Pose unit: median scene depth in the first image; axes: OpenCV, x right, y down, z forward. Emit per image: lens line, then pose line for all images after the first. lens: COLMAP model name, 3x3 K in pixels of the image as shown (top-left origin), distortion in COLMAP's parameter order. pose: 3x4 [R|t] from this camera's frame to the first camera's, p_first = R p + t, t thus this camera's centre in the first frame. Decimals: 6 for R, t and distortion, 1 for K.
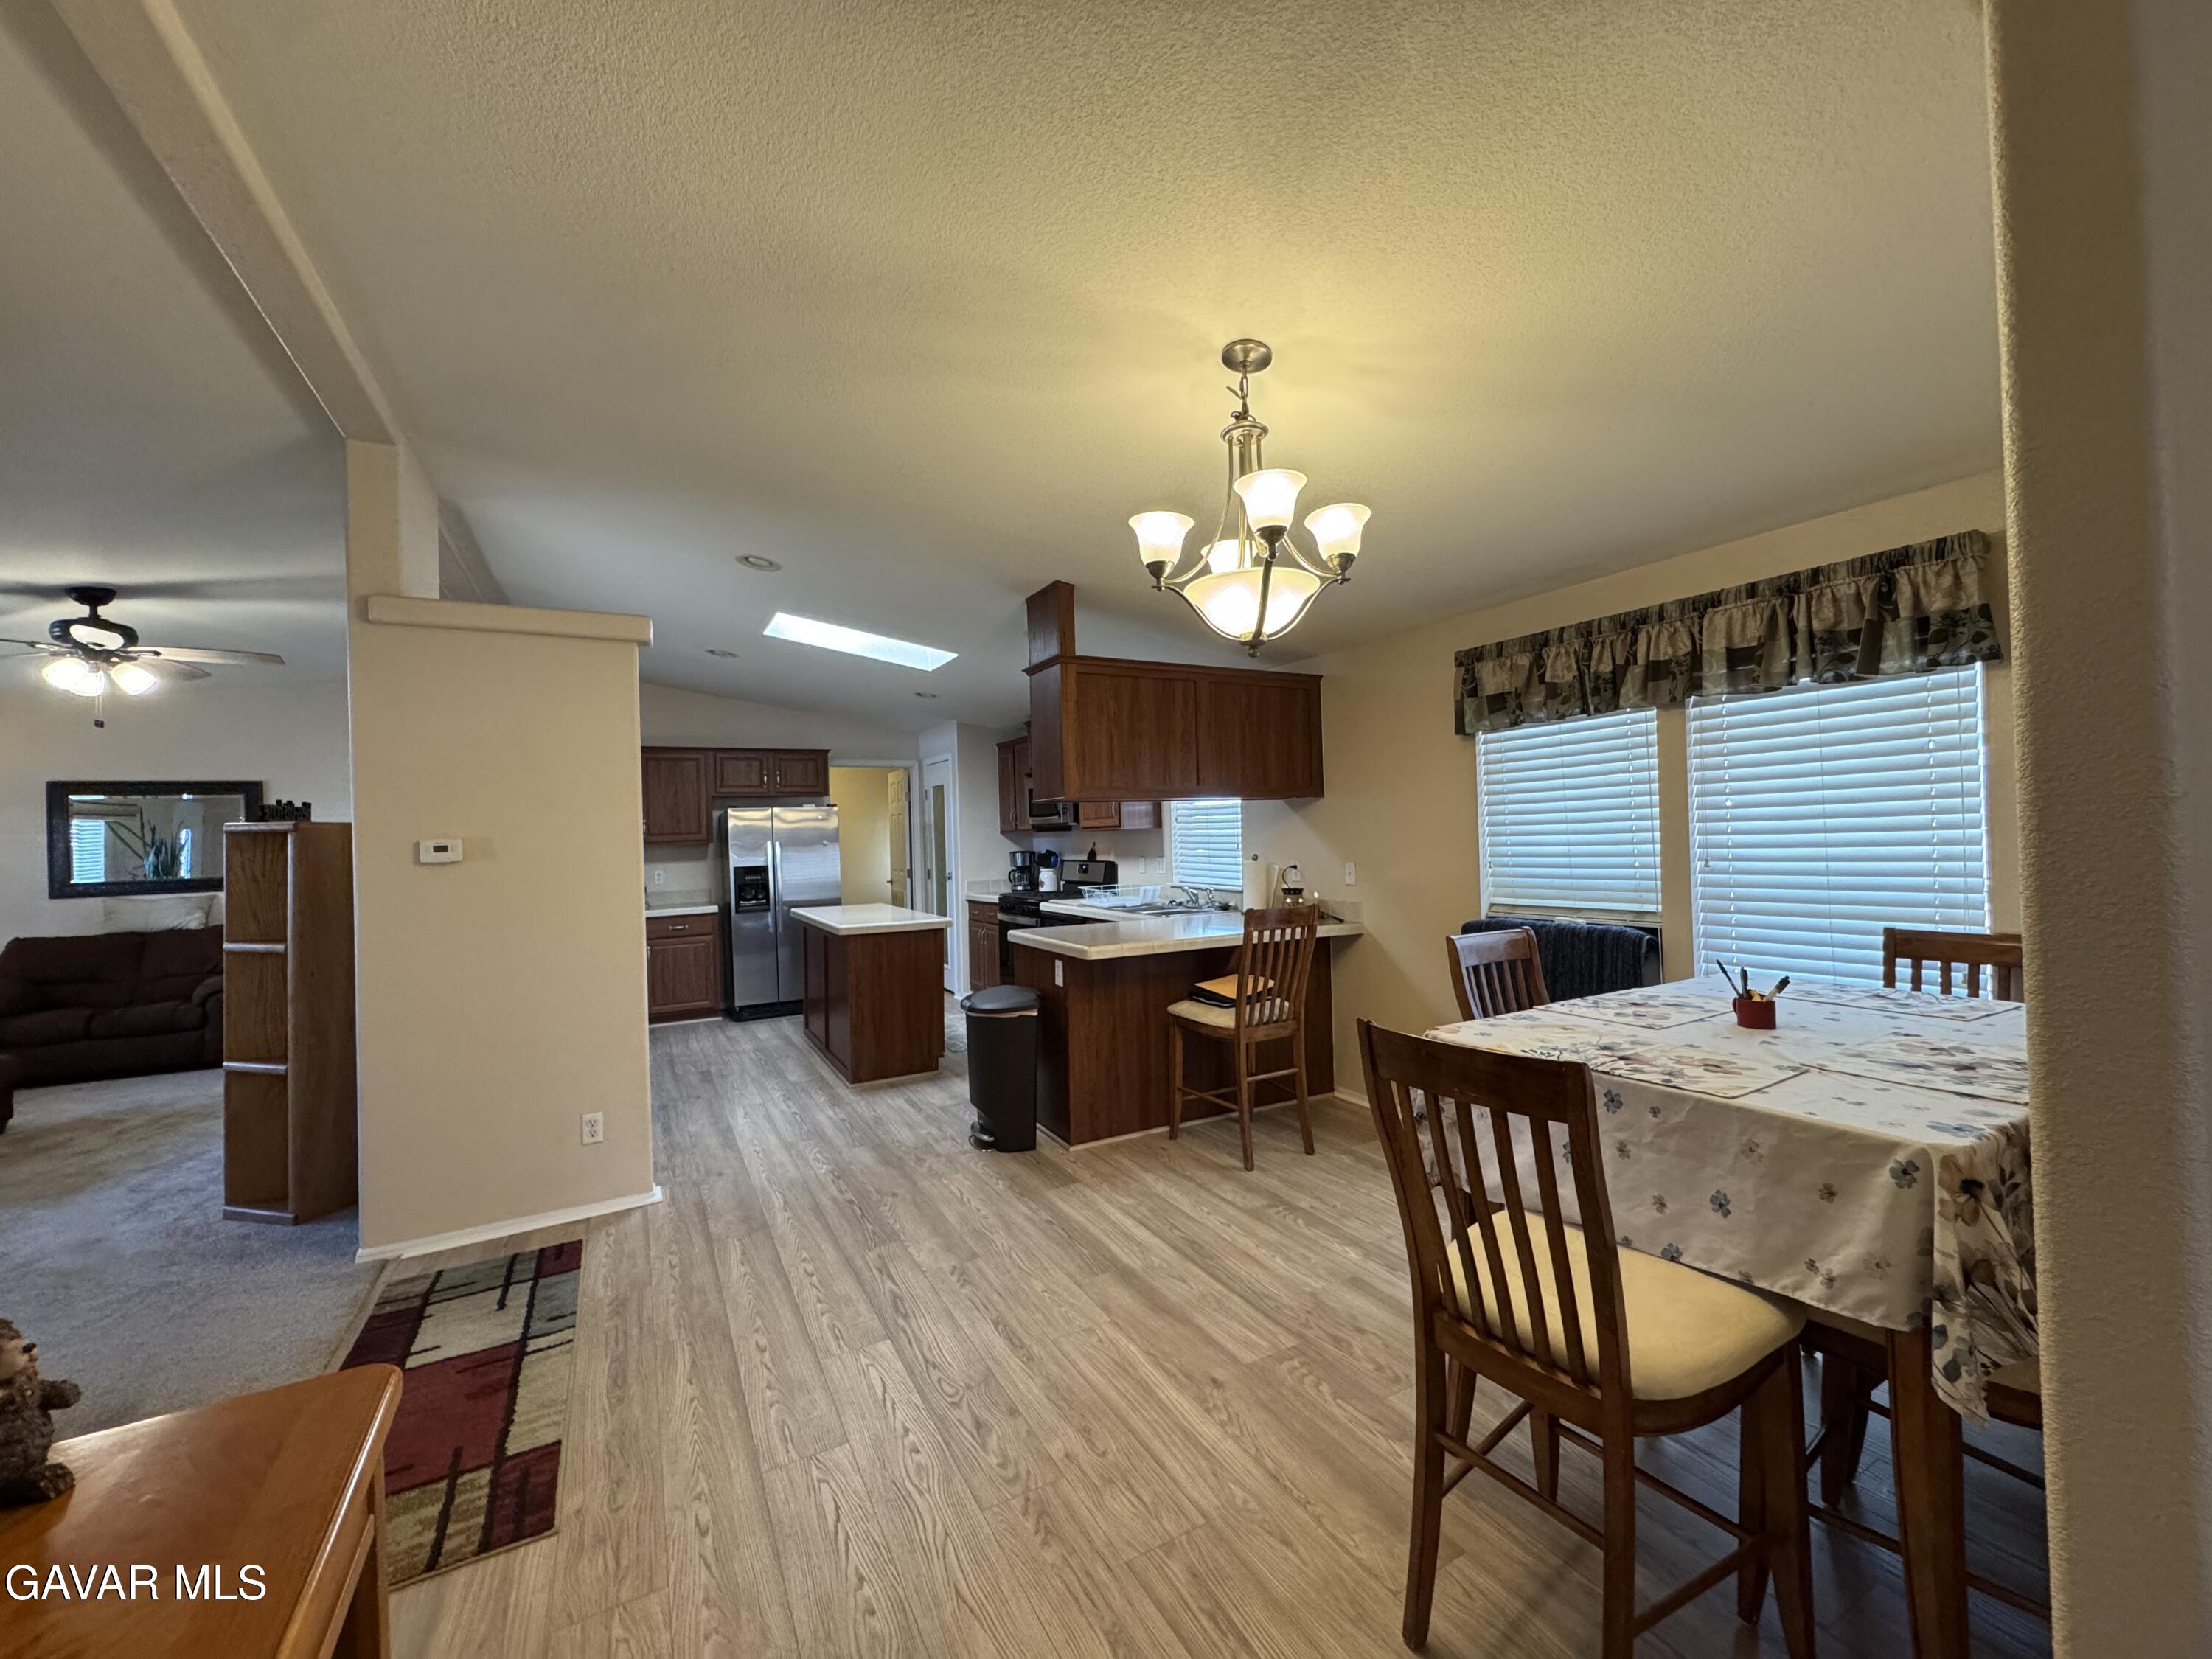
lens RADIAL K [[883.9, 0, 1092.1], [0, 883.9, 824.1], [0, 0, 1]] dist [-0.006554, 0.001070]
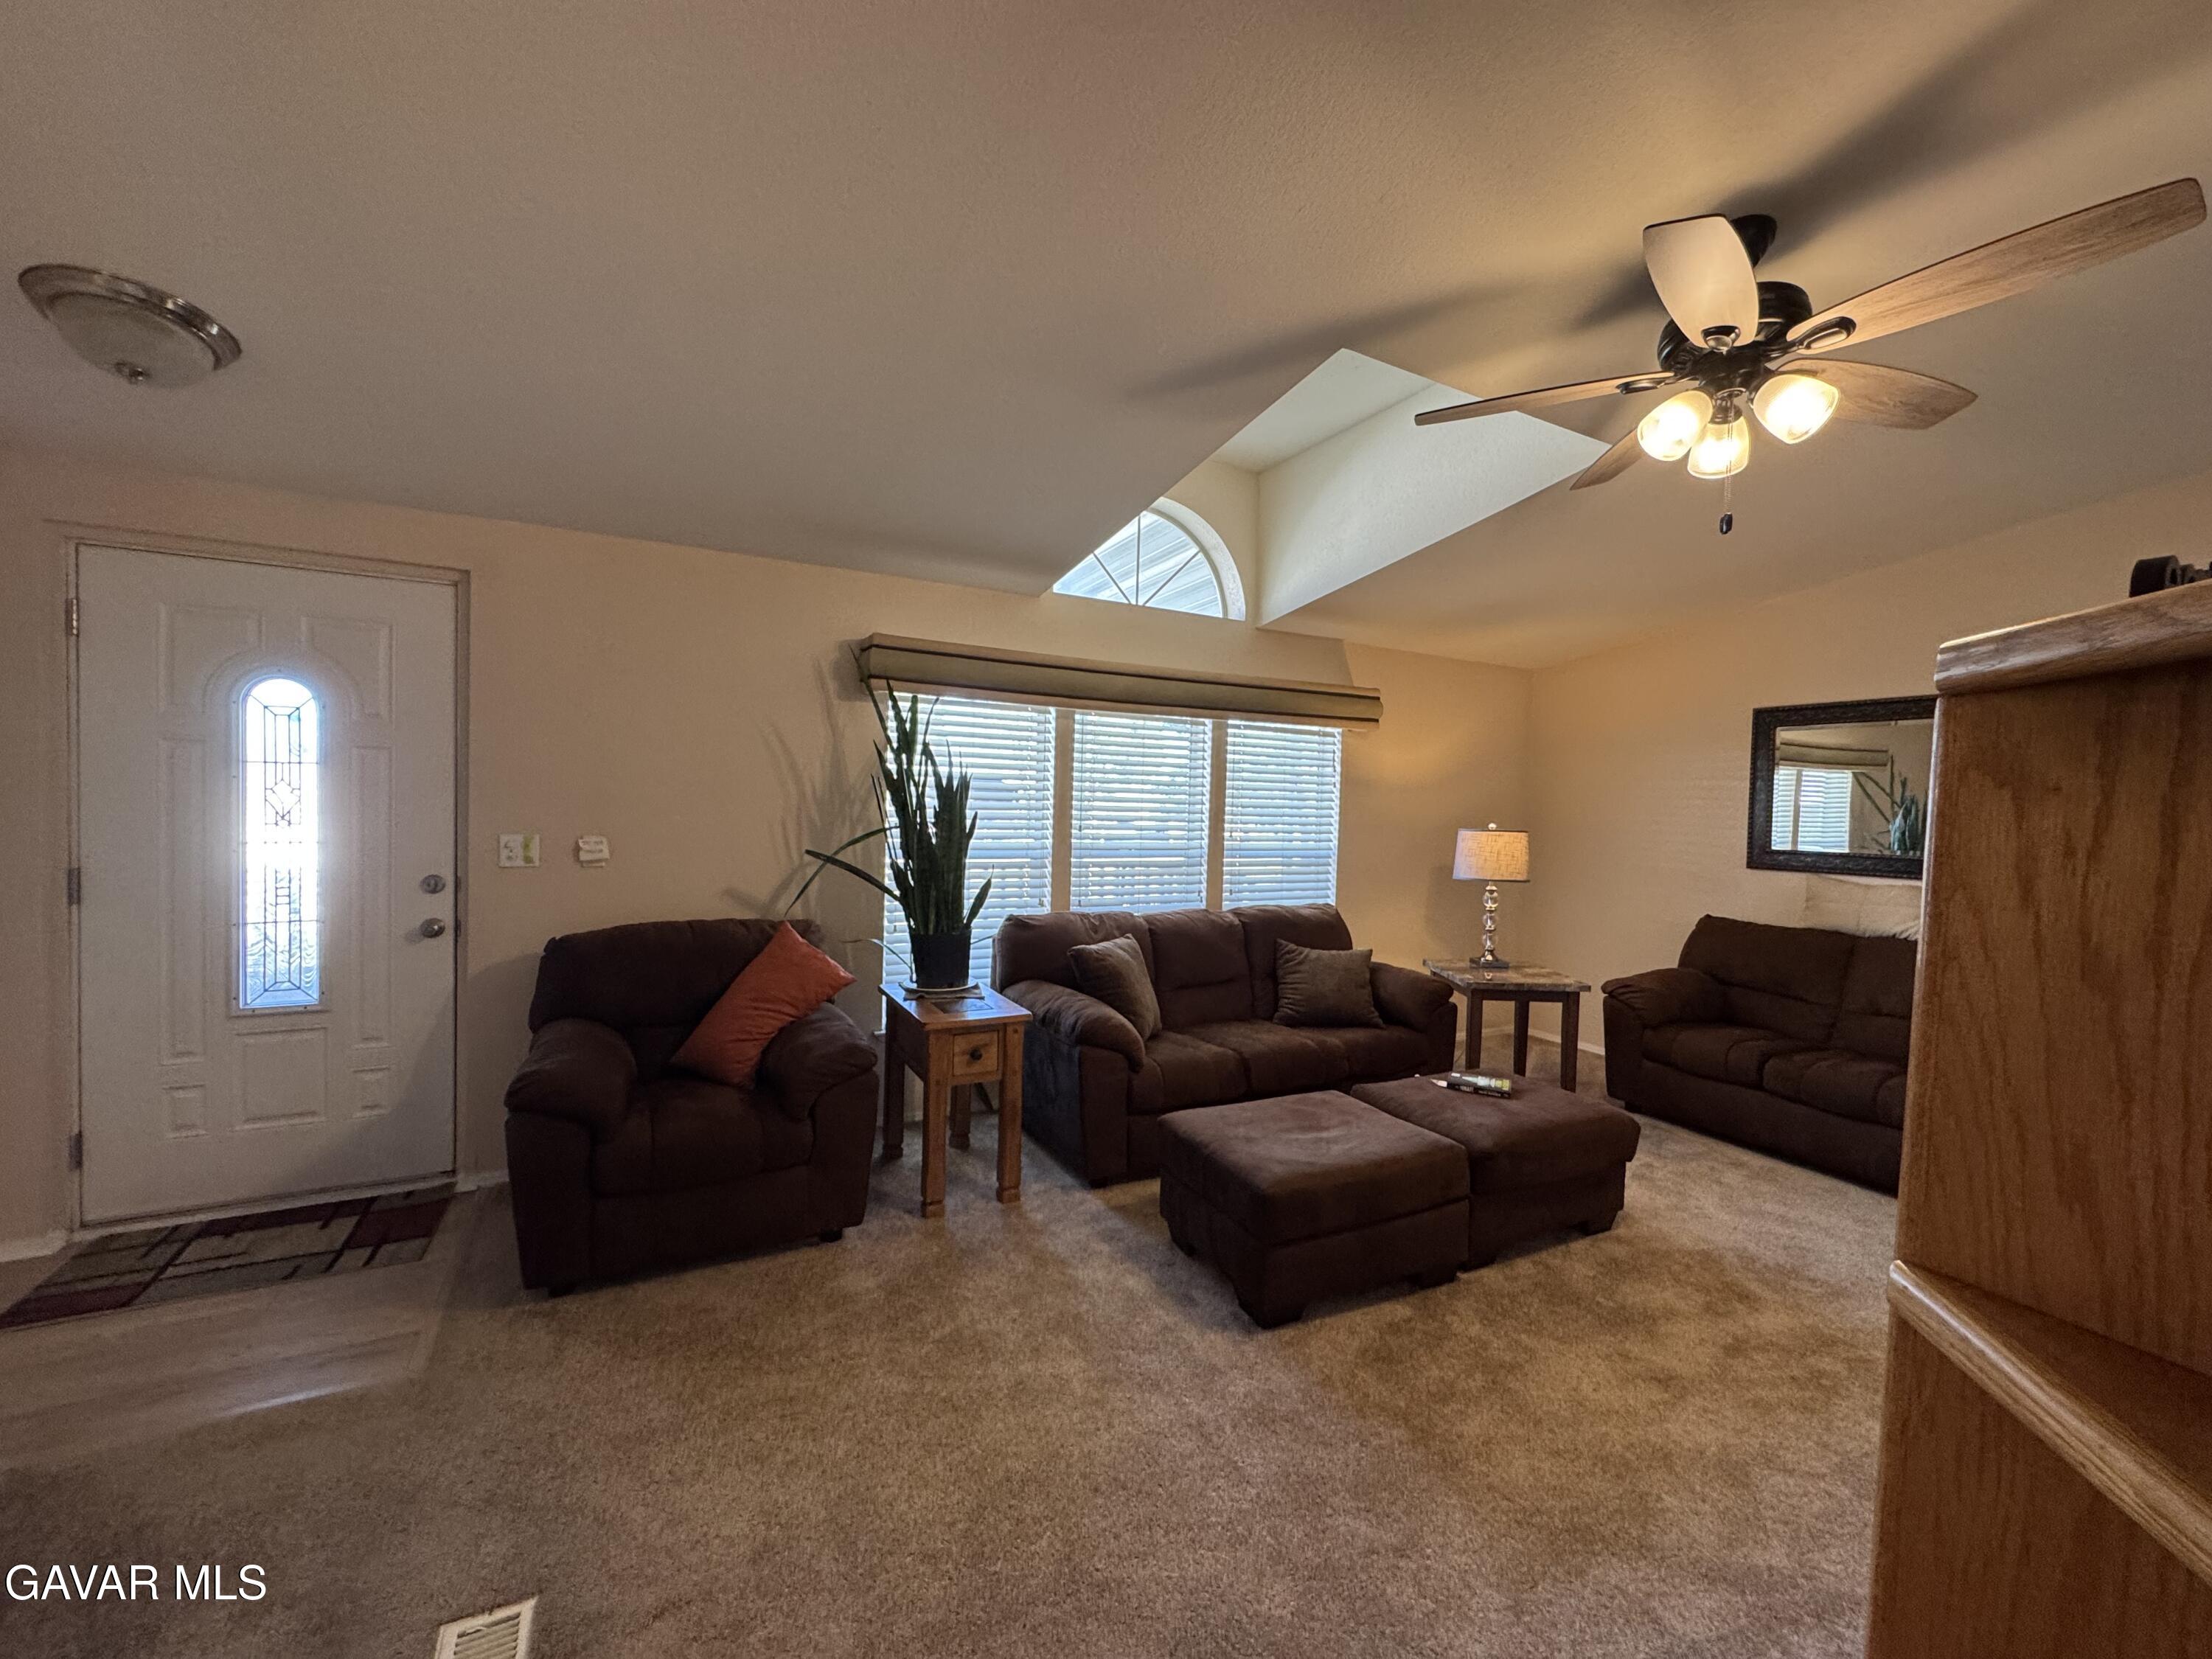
lens RADIAL K [[883.9, 0, 1102.4], [0, 883.9, 820.7], [0, 0, 1]] dist [-0.006554, 0.001070]
pose [[-0.006977, 0.050215, -0.998714, -0.596881], [-0.018026, 0.998570, 0.050334, 0.024708], [0.999813, 0.018354, -0.006062, 0.618104]]
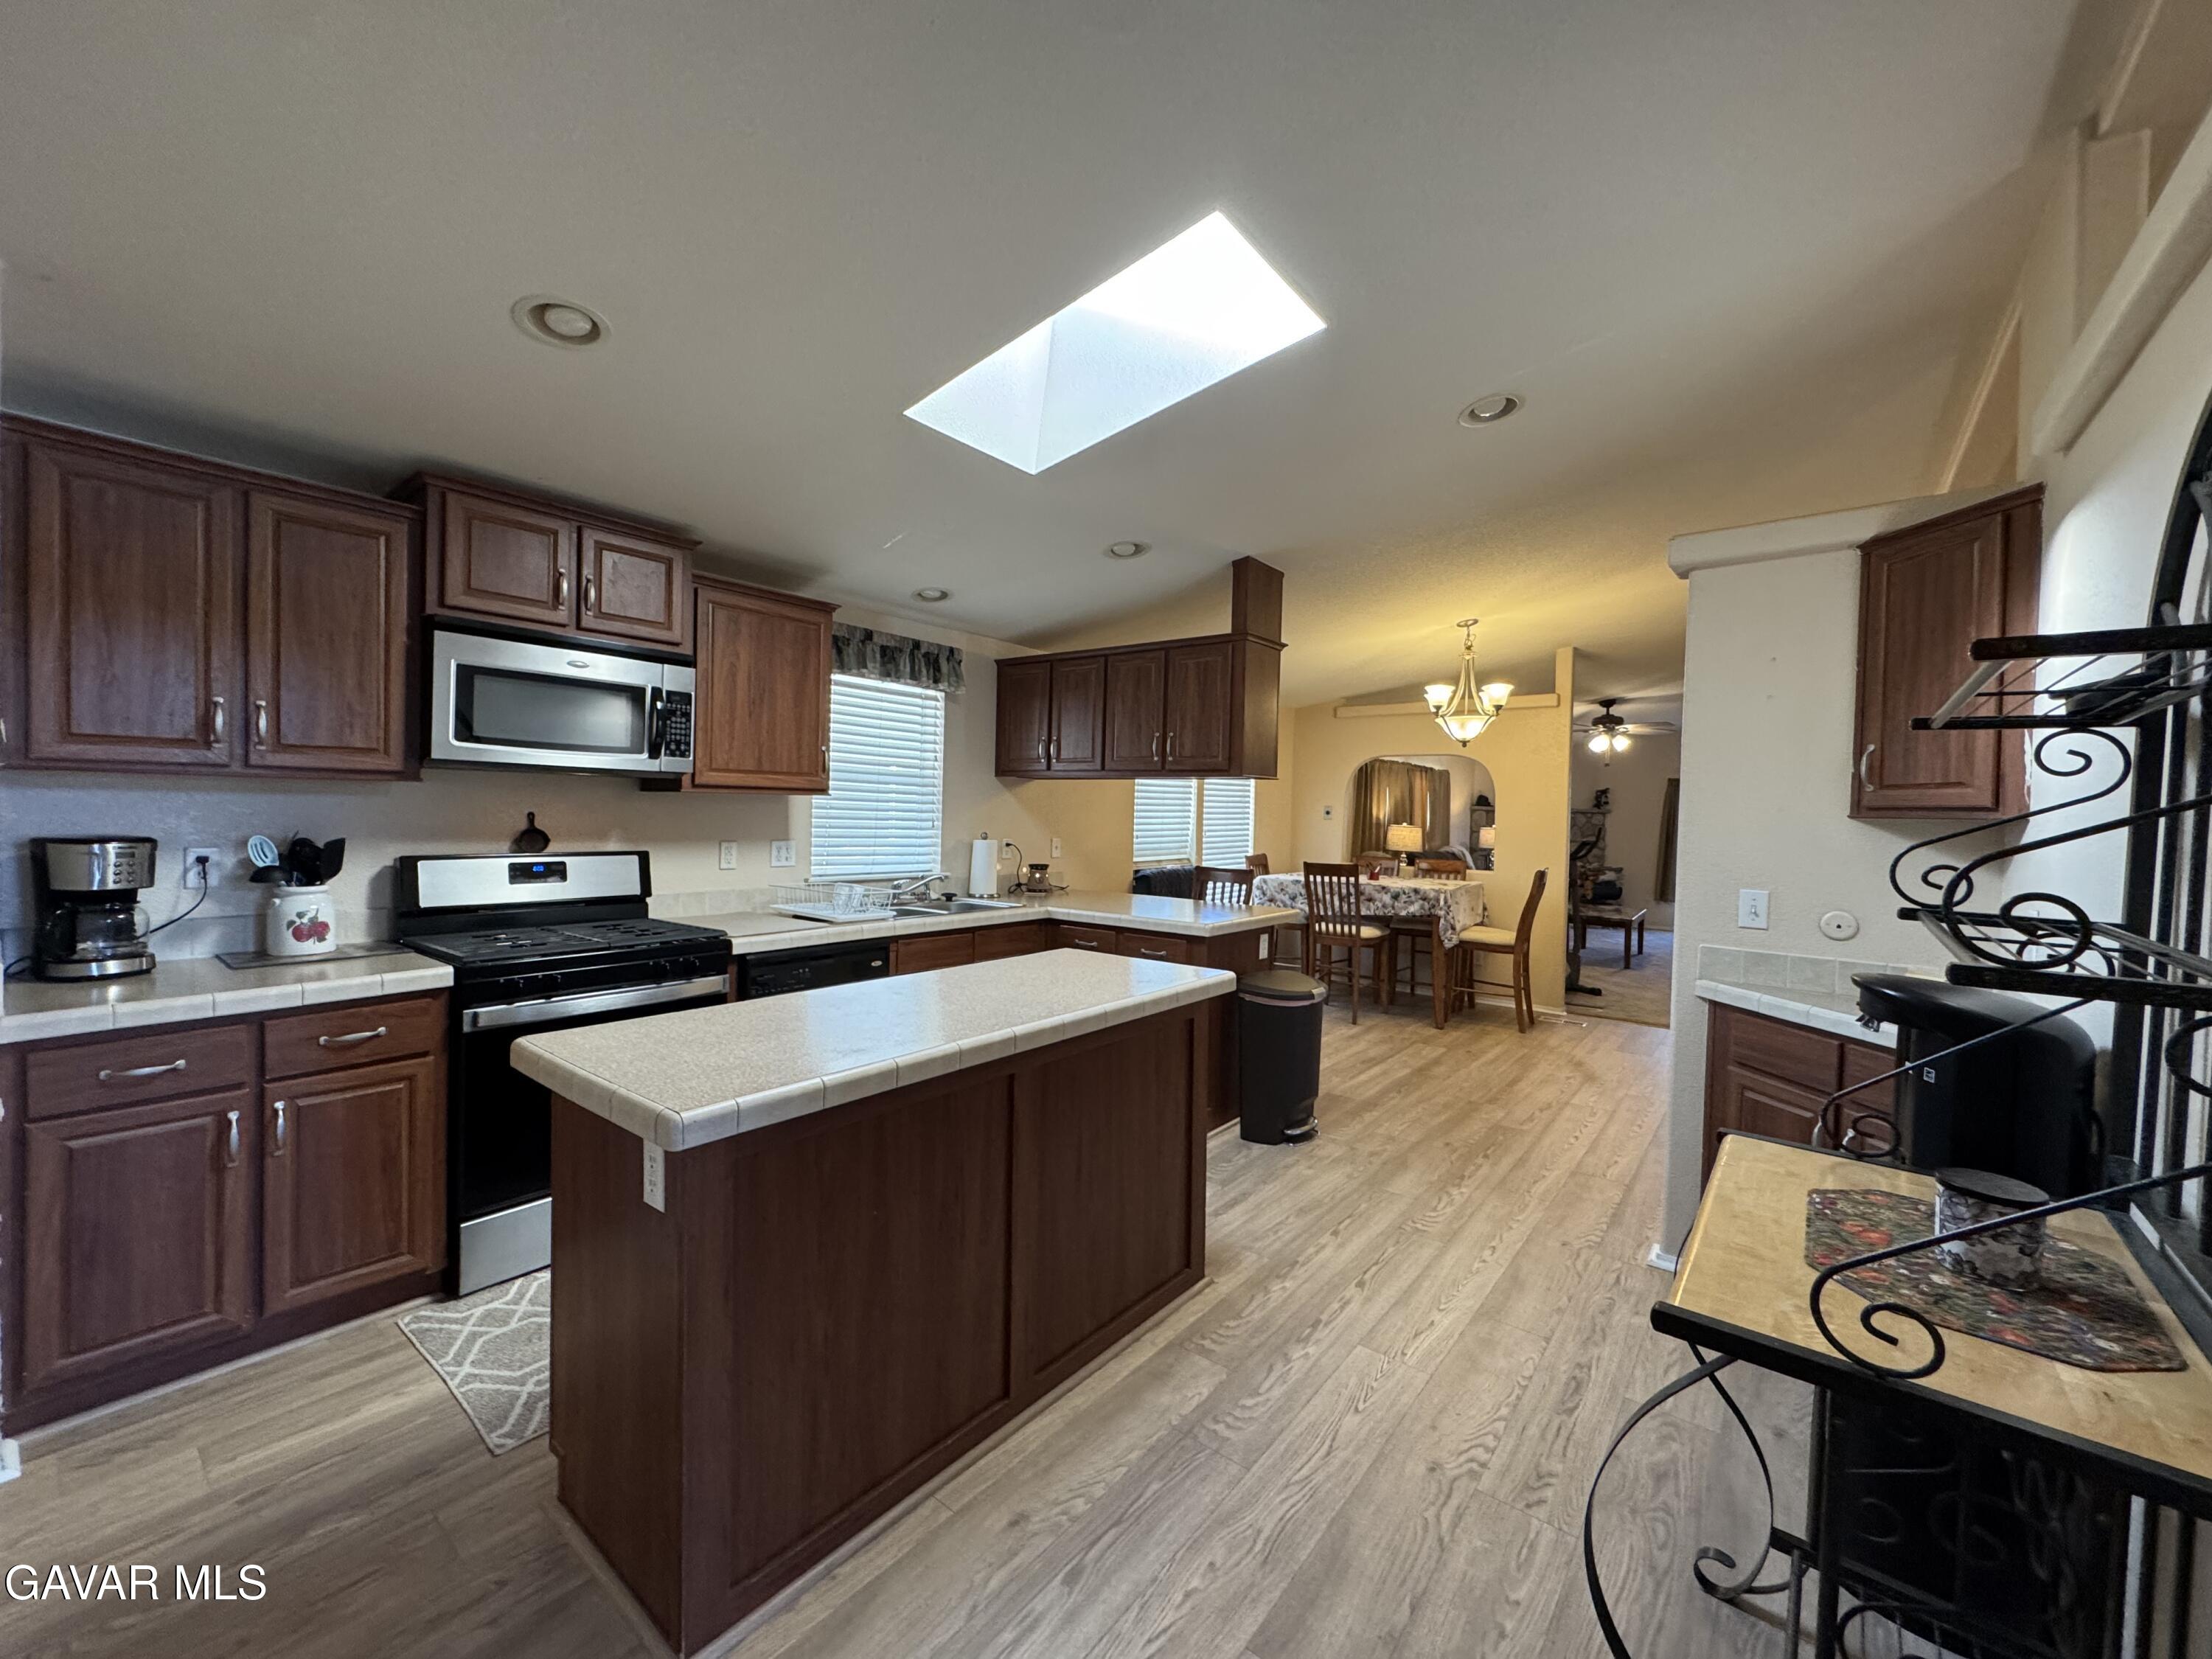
lens RADIAL K [[883.9, 0, 1103.9], [0, 883.9, 828.0], [0, 0, 1]] dist [-0.006554, 0.001070]
pose [[-0.399580, 0.000474, 0.916698, -0.792258], [-0.022649, 0.999689, -0.010390, 0.038334], [-0.916419, -0.024914, -0.399445, 1.380407]]
